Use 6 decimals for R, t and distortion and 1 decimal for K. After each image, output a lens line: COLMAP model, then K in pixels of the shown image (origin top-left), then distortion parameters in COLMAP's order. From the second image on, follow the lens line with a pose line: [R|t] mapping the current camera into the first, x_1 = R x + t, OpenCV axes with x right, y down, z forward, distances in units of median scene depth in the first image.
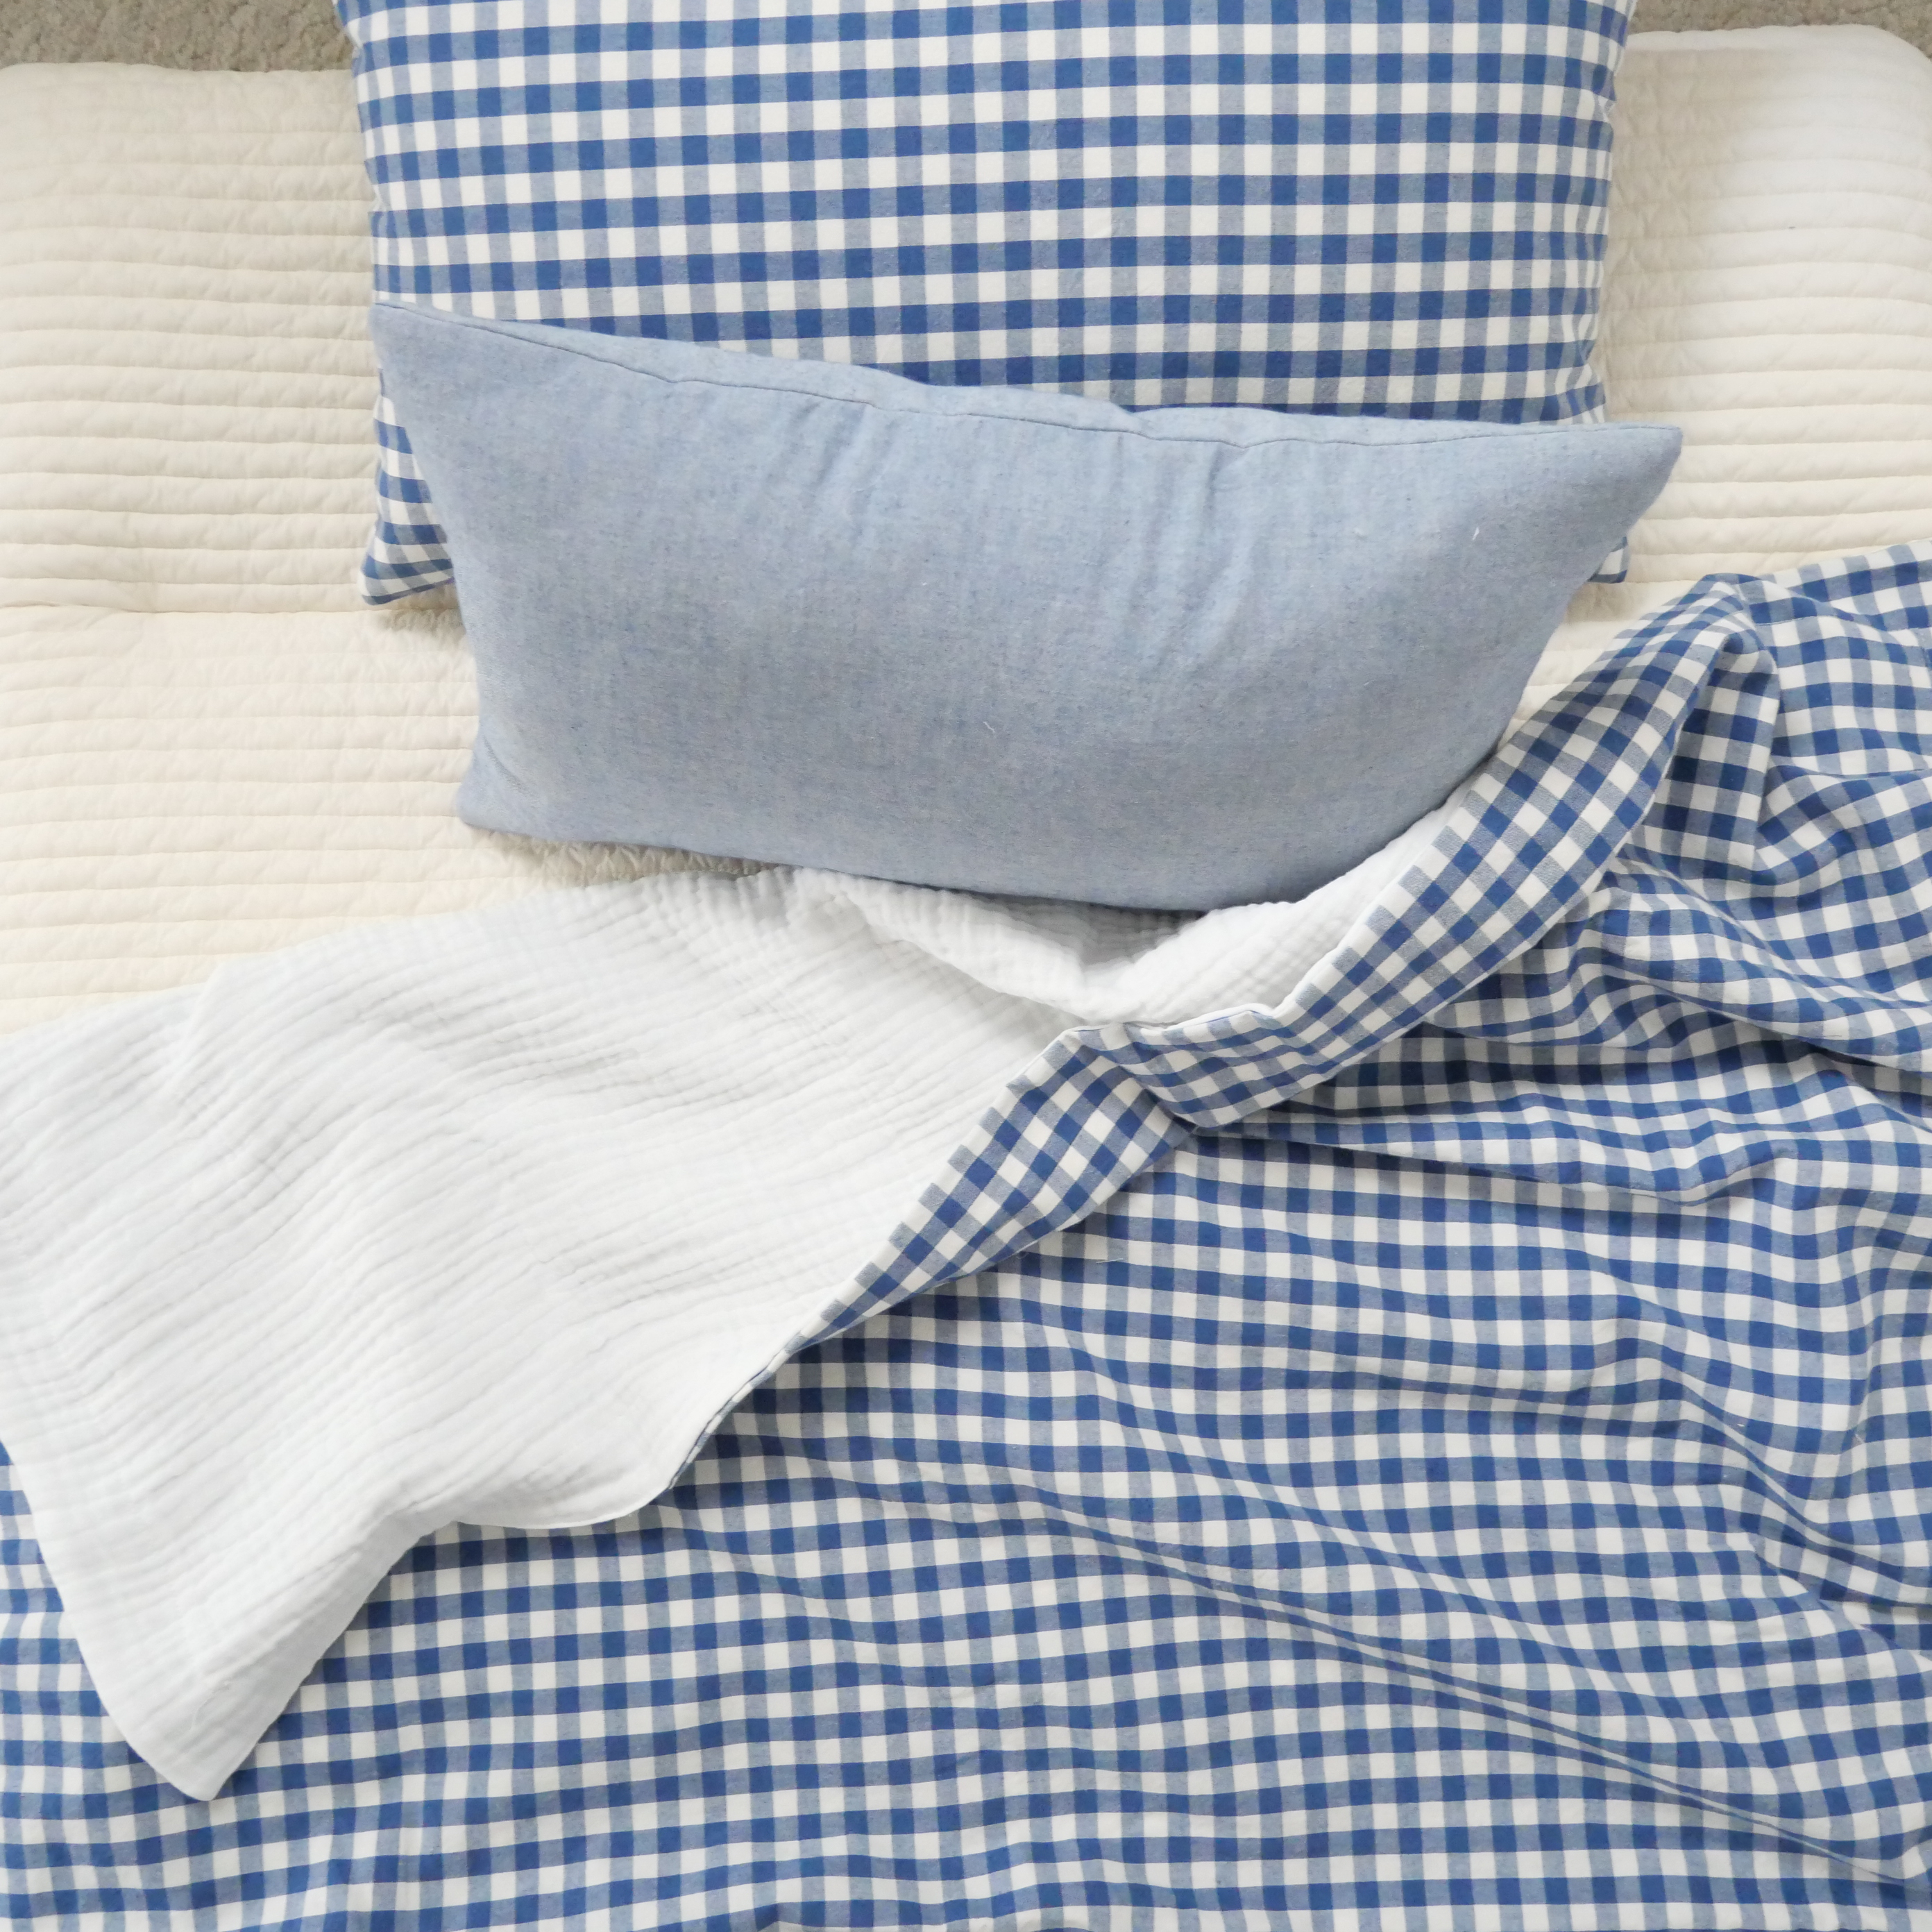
lens RADIAL K [[1903.3, 0, 962.8], [0, 1903.3, 971.4], [0, 0, 1]] dist [-0.053815, 0.000000]
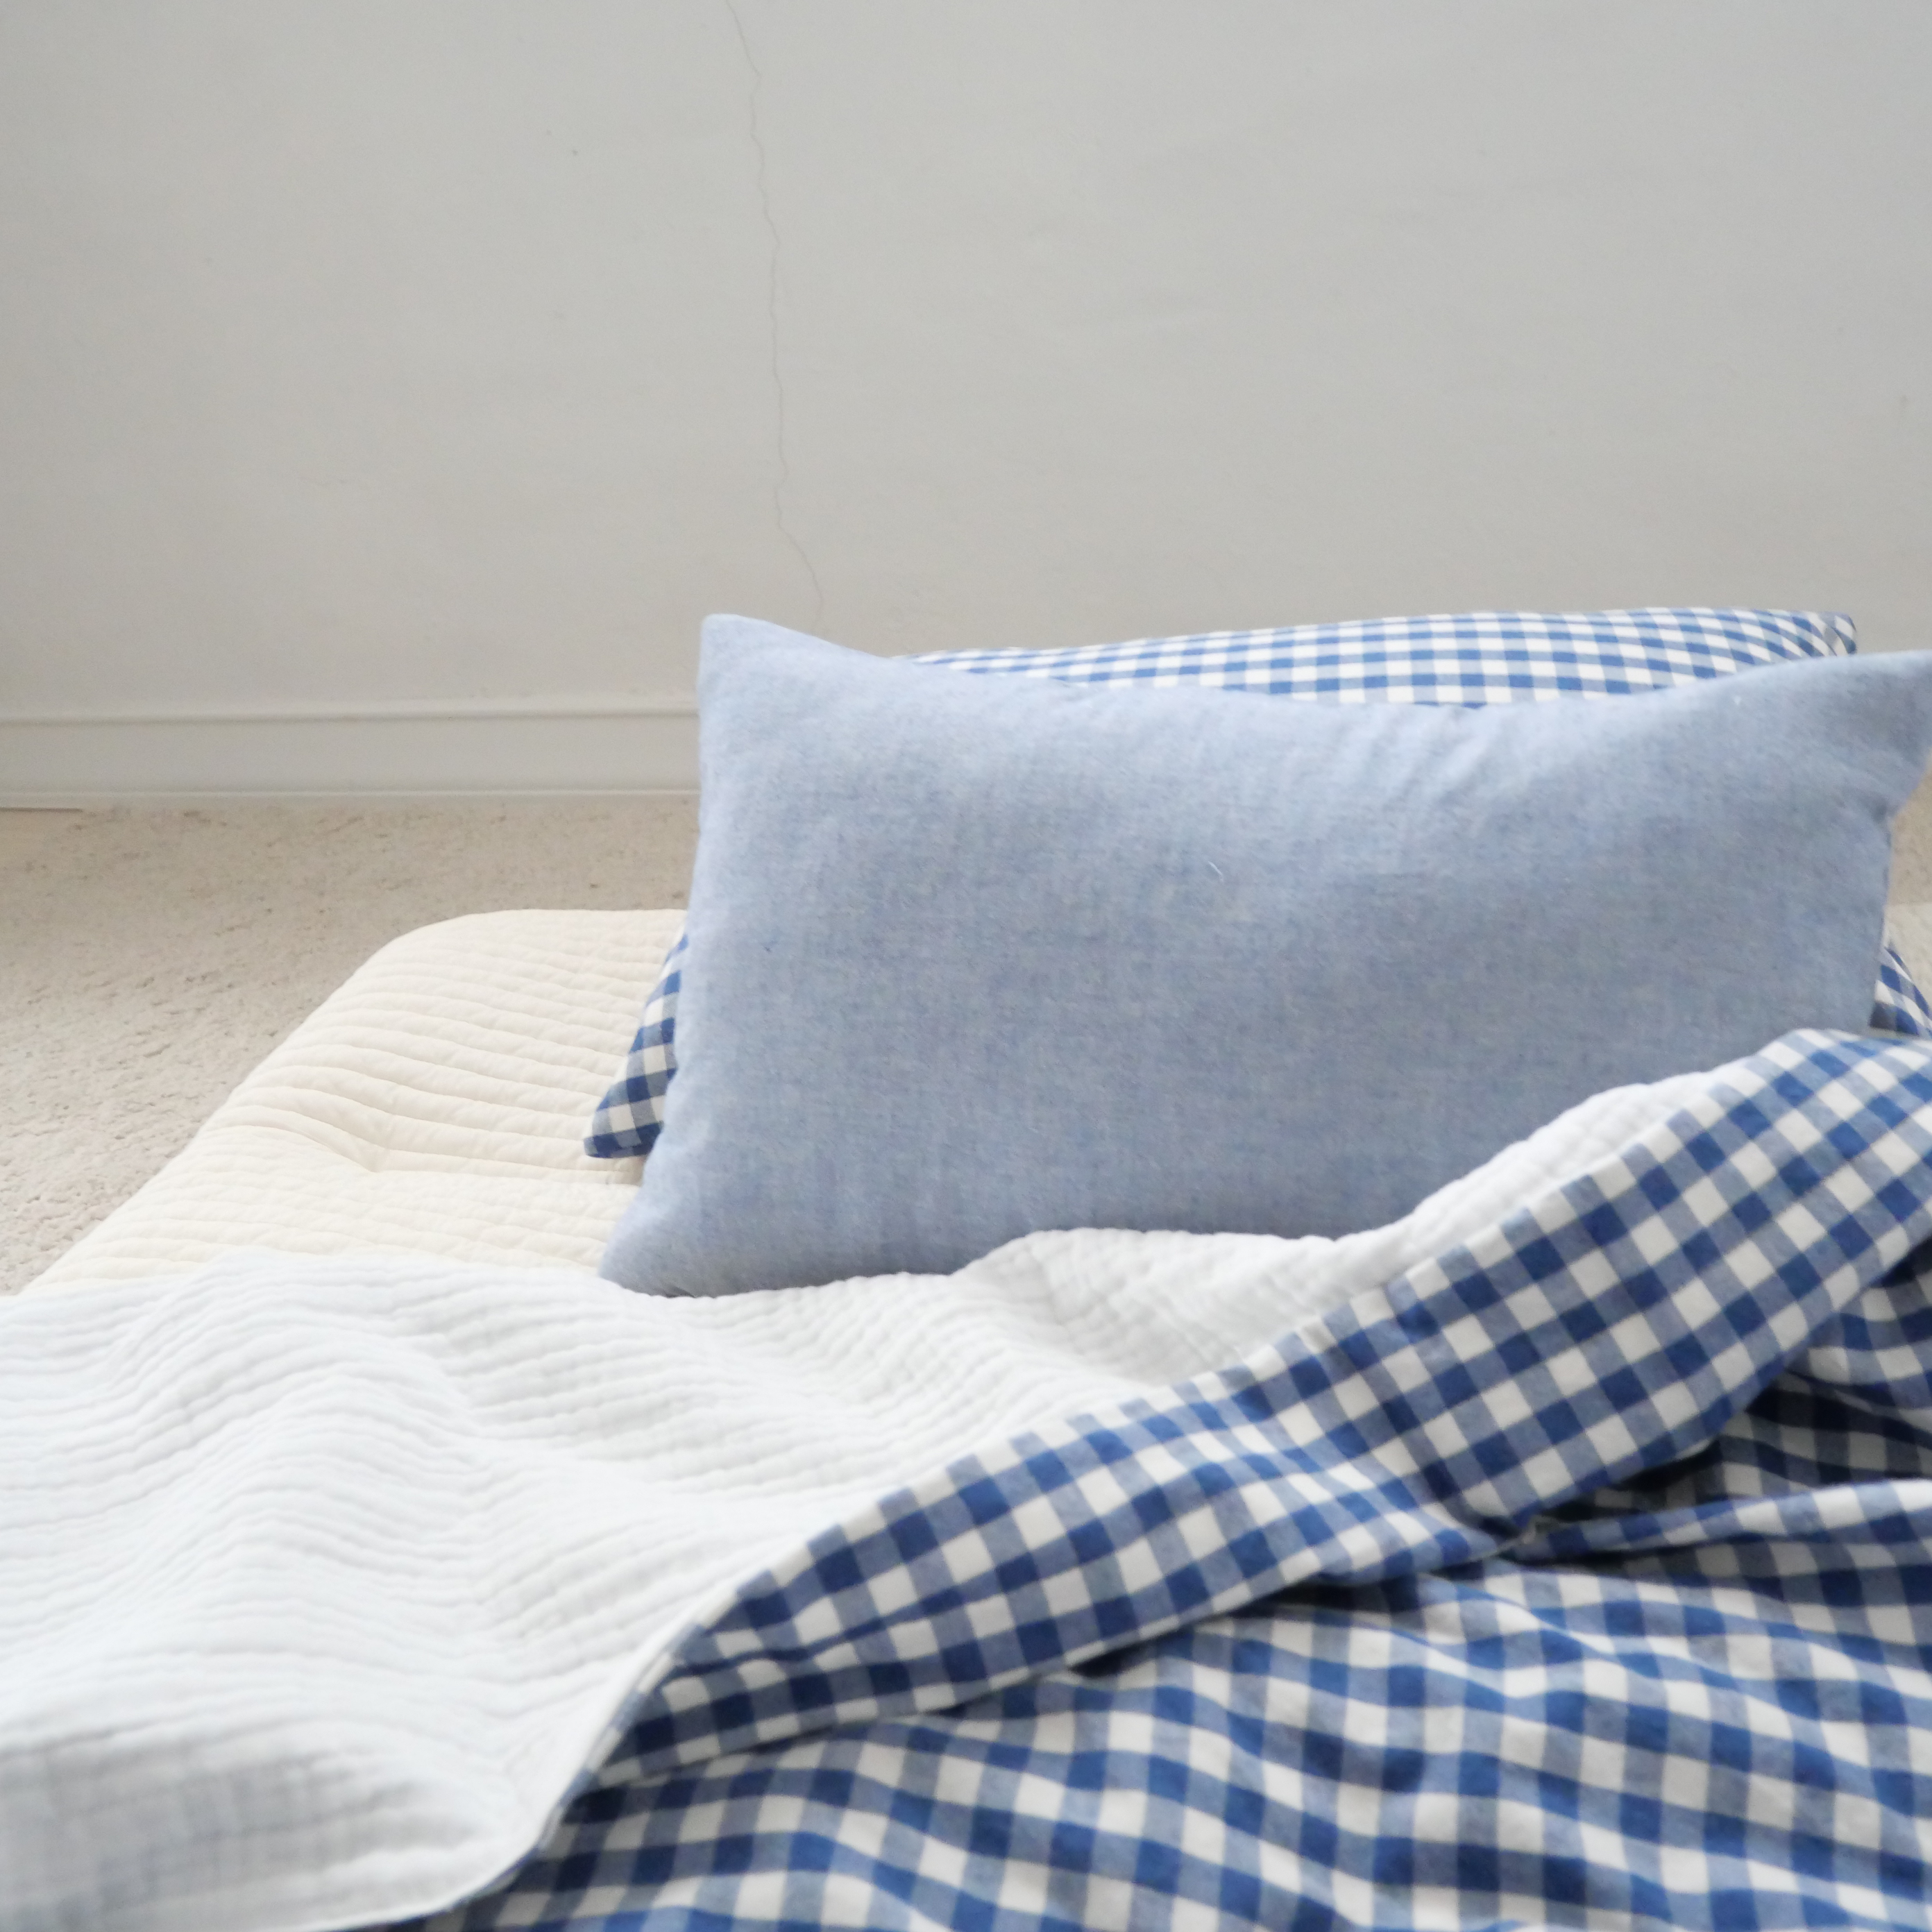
lens RADIAL K [[1903.3, 0, 974.4], [0, 1903.3, 970.7], [0, 0, 1]] dist [-0.053815, 0.000000]
pose [[0.978926, 0.017504, -0.203464, 0.085893], [-0.189011, 0.454904, -0.870251, 0.696948], [0.077324, 0.890368, 0.448626, 0.634542]]
